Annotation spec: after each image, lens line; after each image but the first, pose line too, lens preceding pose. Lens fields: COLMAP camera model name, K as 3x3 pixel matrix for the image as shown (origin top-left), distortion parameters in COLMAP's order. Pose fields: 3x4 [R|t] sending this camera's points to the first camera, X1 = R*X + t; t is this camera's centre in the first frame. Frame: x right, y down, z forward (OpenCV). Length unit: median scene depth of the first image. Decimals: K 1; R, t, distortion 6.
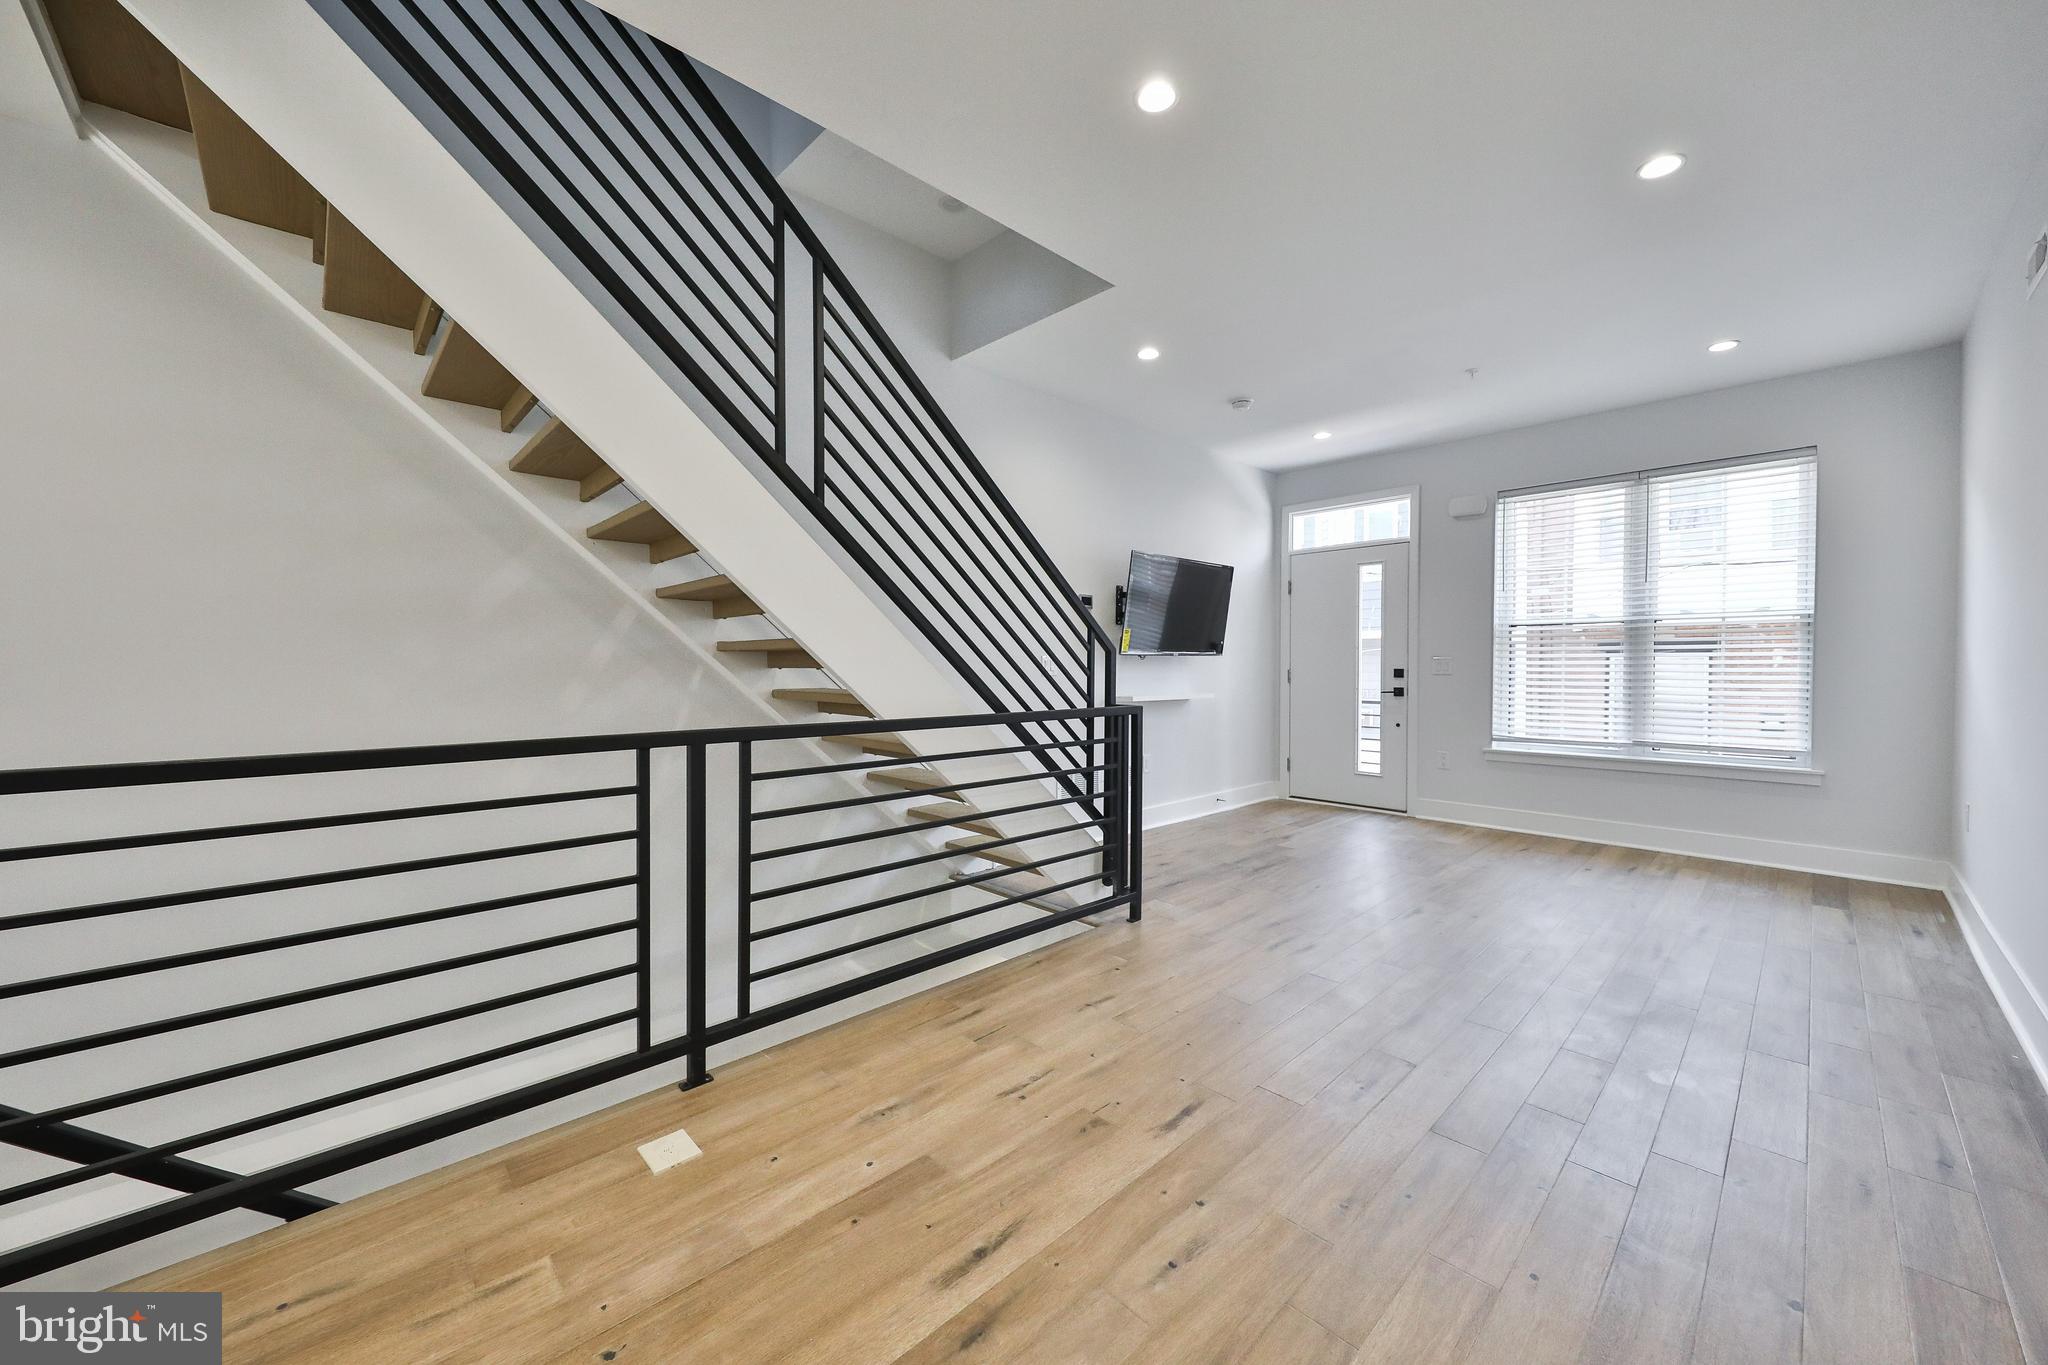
lens RADIAL K [[743.8, 0, 1023.3], [0, 743.8, 672.9], [0, 0, 1]] dist [0.002623, -0.000292]
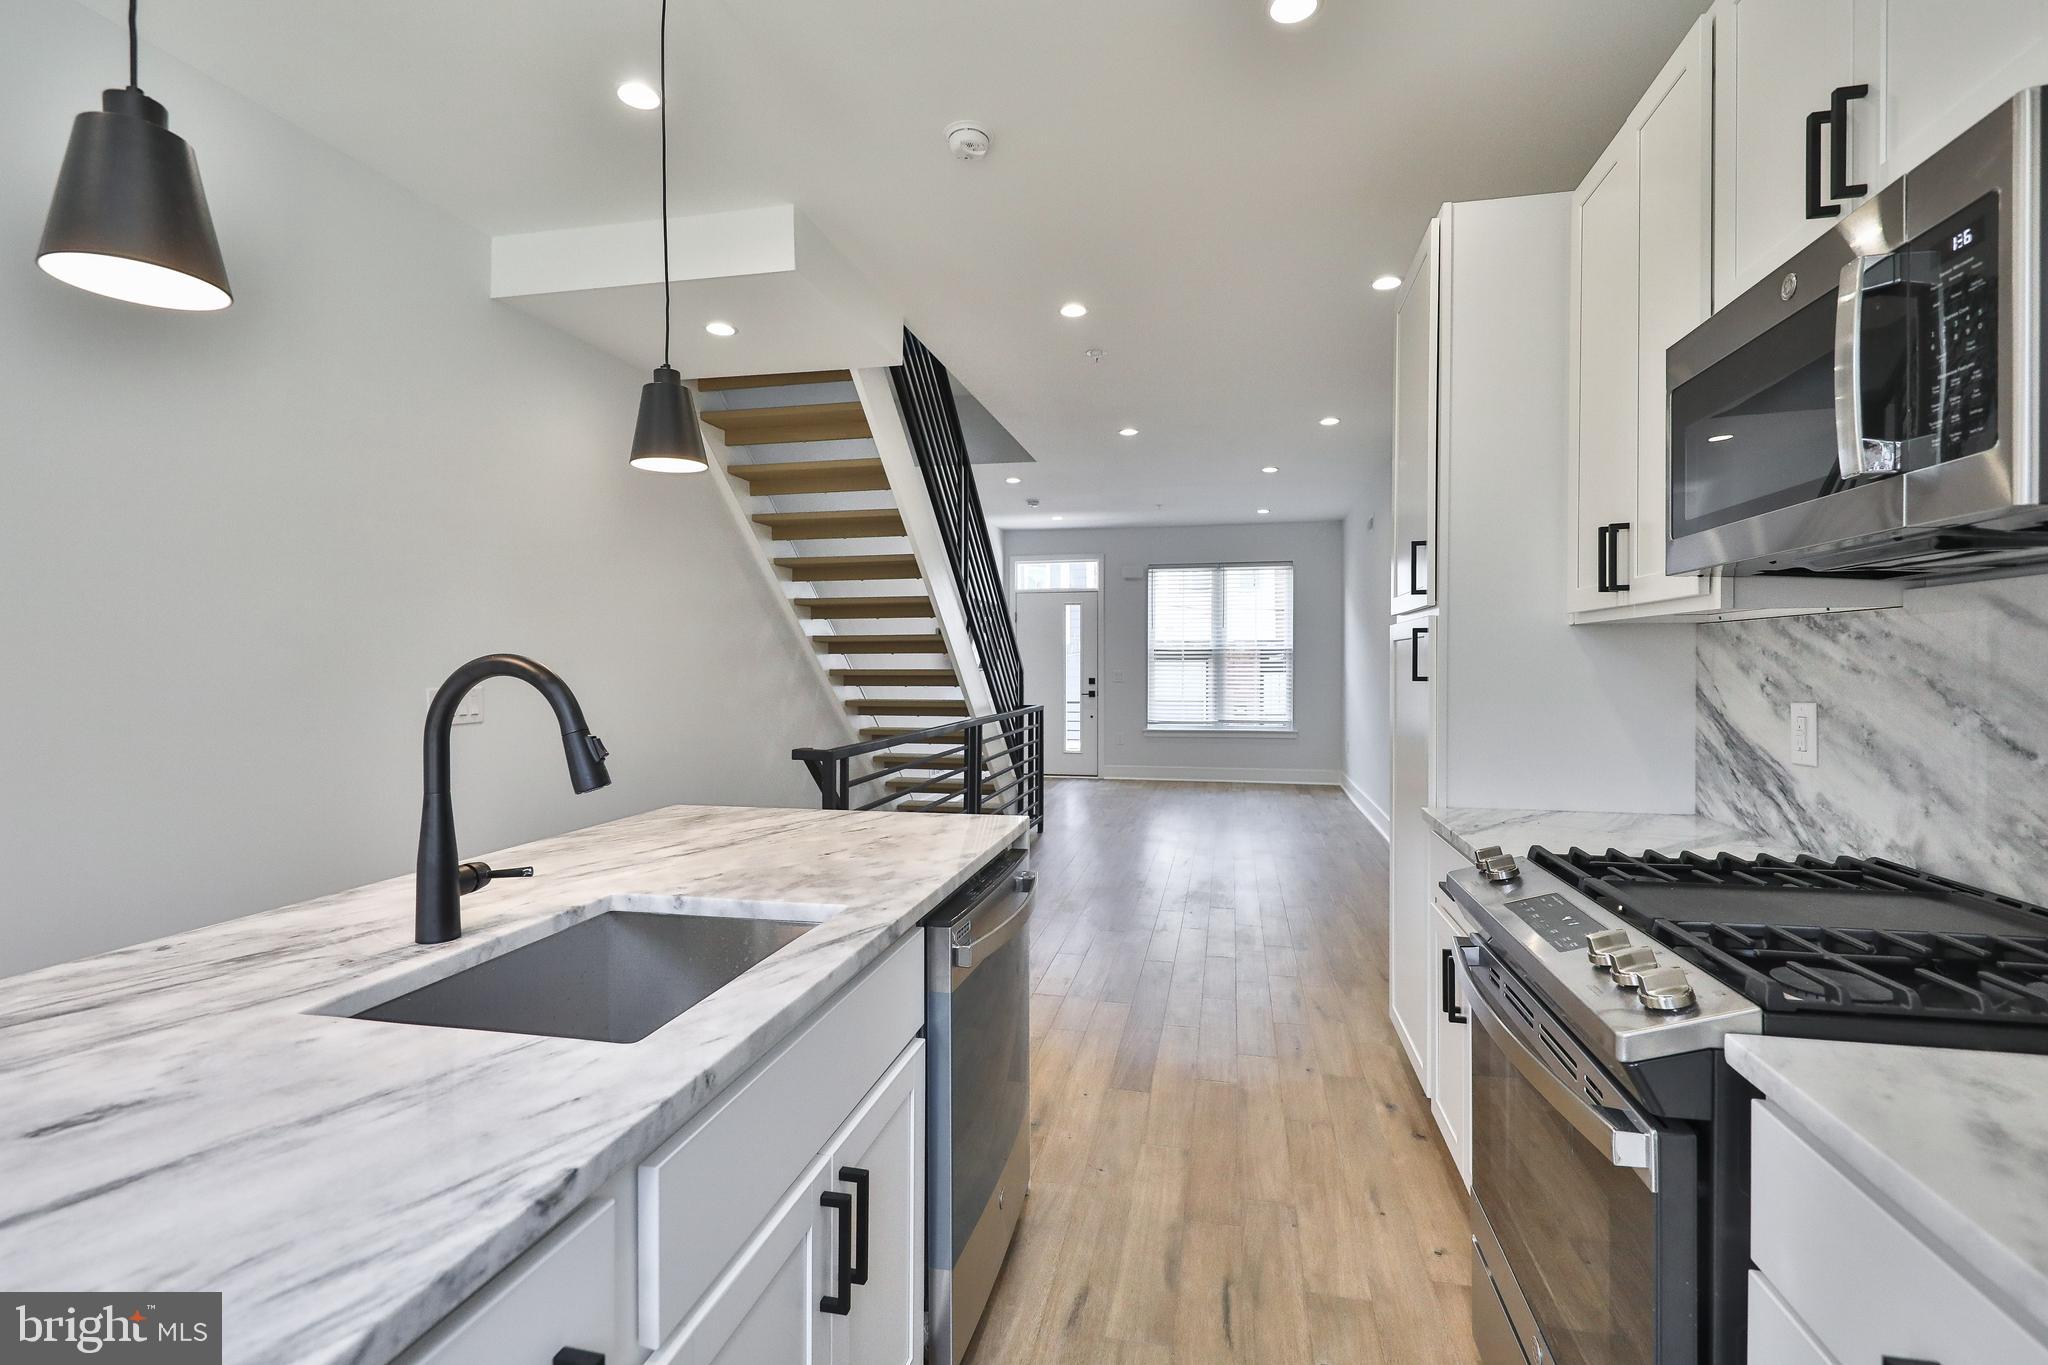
lens RADIAL K [[914.1, 0, 1022.8], [0, 914.1, 674.7], [0, 0, 1]] dist [0.006730, -0.000163]
pose [[0.828784, -0.006728, 0.559528, -0.878917], [0.006127, 0.999977, 0.002949, -0.026326], [-0.559535, 0.000984, 0.828806, -0.592194]]
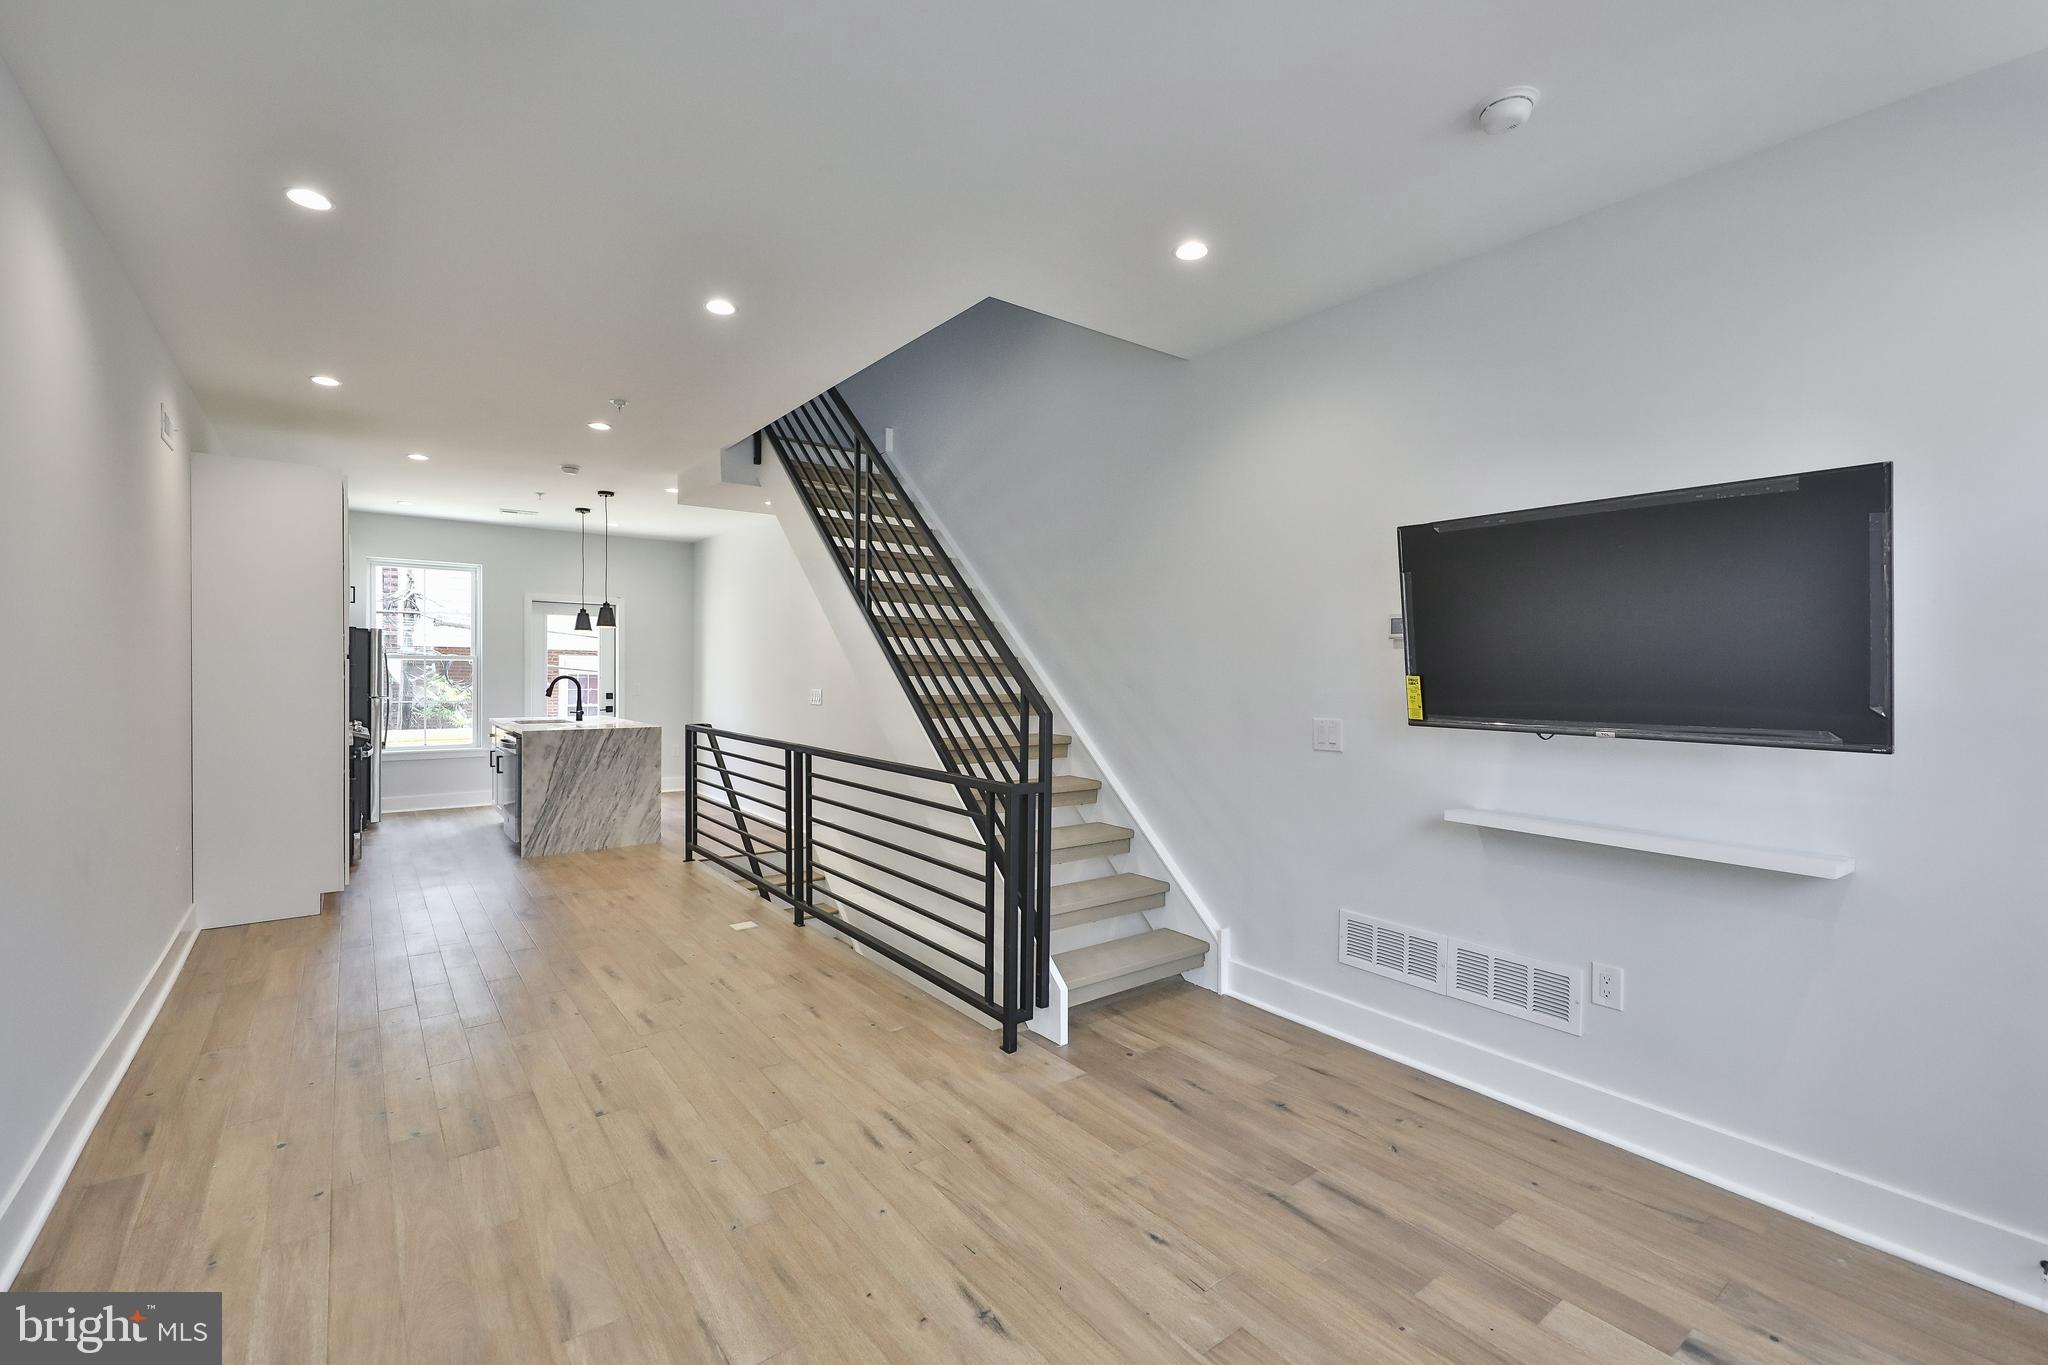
lens RADIAL K [[891.3, 0, 1024.0], [0, 891.3, 682.5], [0, 0, 1]] dist [0.003554, -0.000036]
pose [[-0.108279, 0.016247, -0.993988, 0.939096], [-0.021273, 0.999600, 0.018656, -0.074752], [0.993893, 0.023165, -0.107890, 0.941243]]
